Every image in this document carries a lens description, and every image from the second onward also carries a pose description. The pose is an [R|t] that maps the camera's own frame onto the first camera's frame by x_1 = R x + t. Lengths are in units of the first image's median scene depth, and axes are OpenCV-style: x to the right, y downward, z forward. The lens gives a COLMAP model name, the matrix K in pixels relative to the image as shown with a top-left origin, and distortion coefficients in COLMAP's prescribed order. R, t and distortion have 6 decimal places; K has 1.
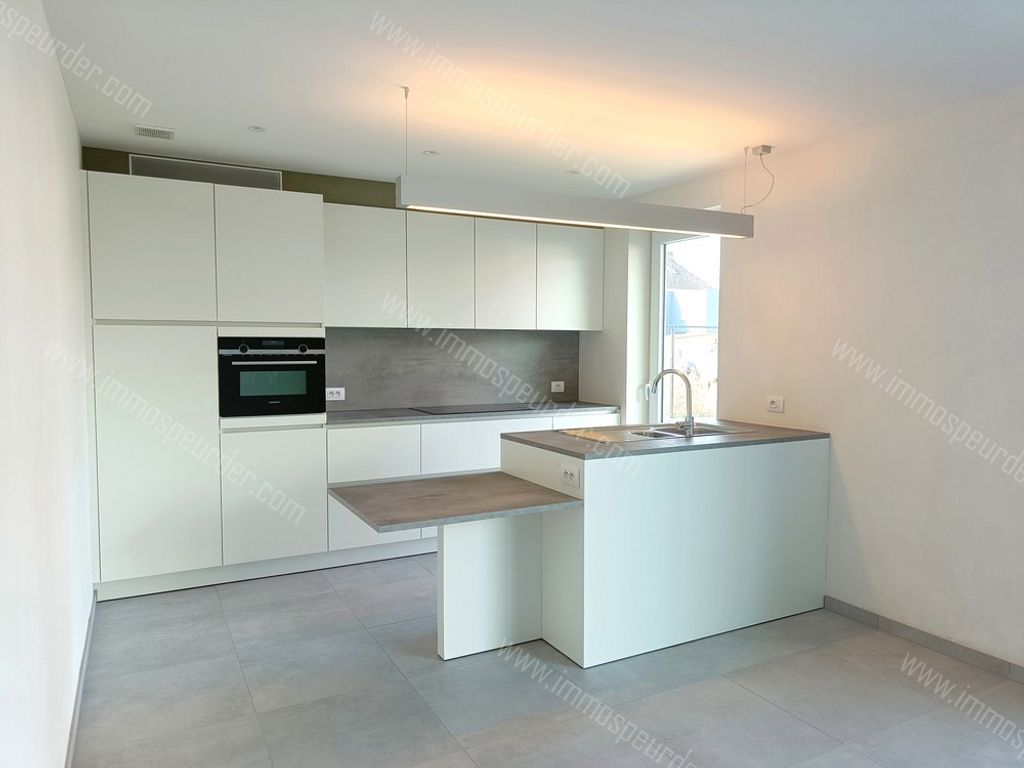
lens RADIAL K [[724.7, 0, 508.3], [0, 724.7, 396.9], [0, 0, 1]] dist [0.037050, -0.002343]
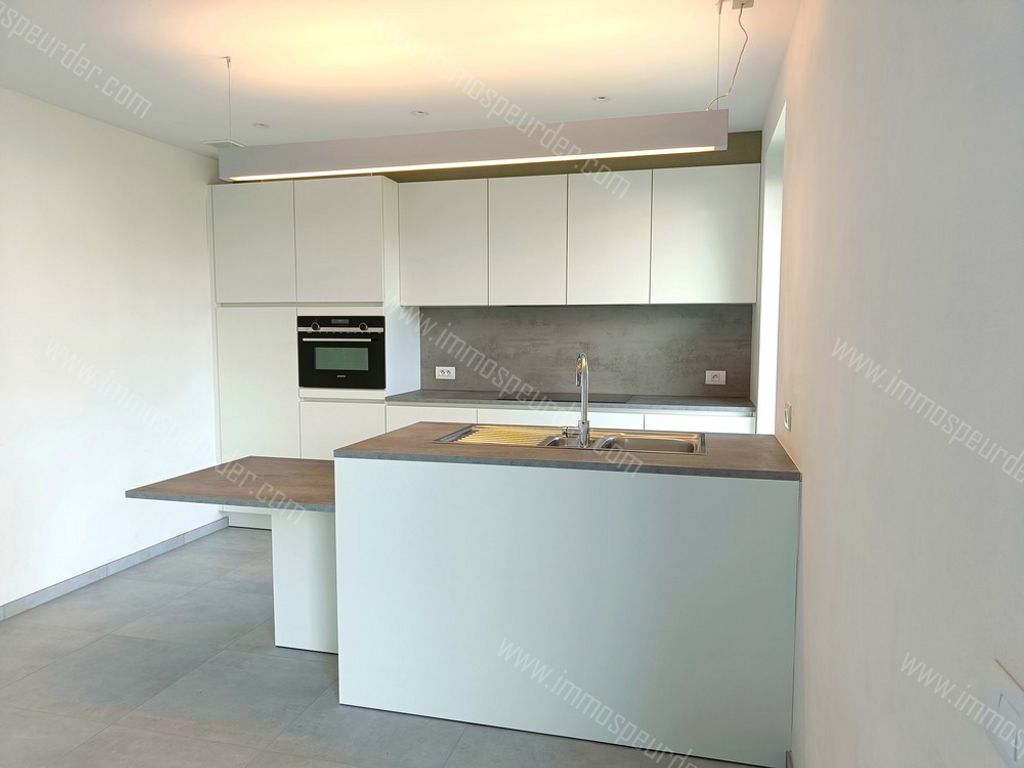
lens RADIAL K [[724.7, 0, 508.3], [0, 724.7, 396.9], [0, 0, 1]] dist [0.037050, -0.002343]
pose [[0.718997, 0.065009, -0.691966, 0.597049], [-0.050563, 0.997870, 0.041209, -0.018983], [0.693171, 0.005358, 0.720753, 0.388848]]
